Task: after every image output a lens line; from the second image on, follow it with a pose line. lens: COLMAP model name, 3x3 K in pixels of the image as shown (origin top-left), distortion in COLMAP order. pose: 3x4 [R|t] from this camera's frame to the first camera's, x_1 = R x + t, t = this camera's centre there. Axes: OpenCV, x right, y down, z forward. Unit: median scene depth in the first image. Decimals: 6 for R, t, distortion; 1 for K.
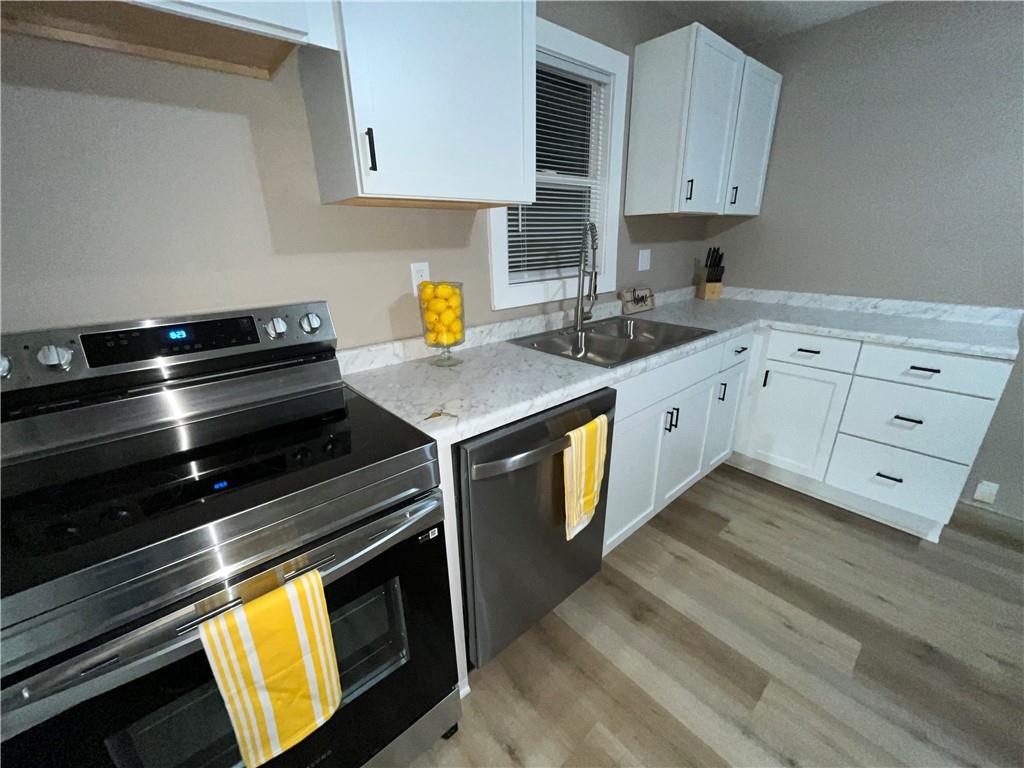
lens RADIAL K [[414.2, 0, 509.3], [0, 414.2, 383.9], [0, 0, 1]] dist [-0.001622, -0.000304]
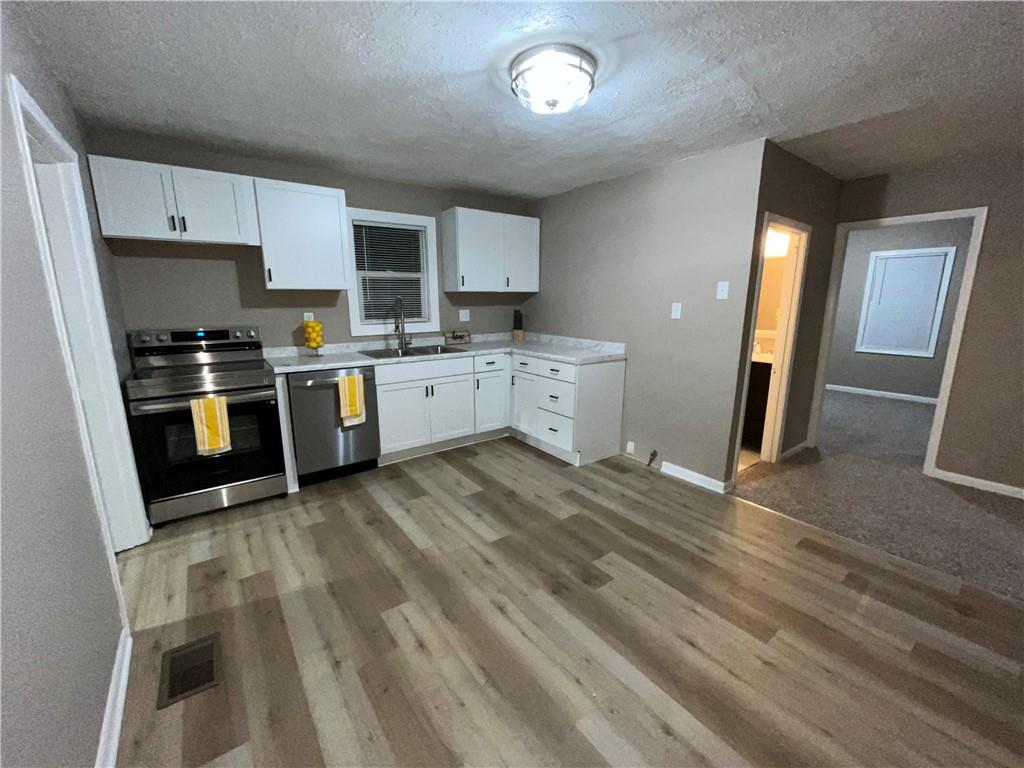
lens RADIAL K [[414.2, 0, 509.3], [0, 414.2, 383.9], [0, 0, 1]] dist [-0.001622, -0.000304]
pose [[0.996293, 0.035499, -0.078360, 0.868982], [-0.045502, 0.990494, -0.129809, 0.275010], [0.073007, 0.132894, 0.988438, -0.906895]]
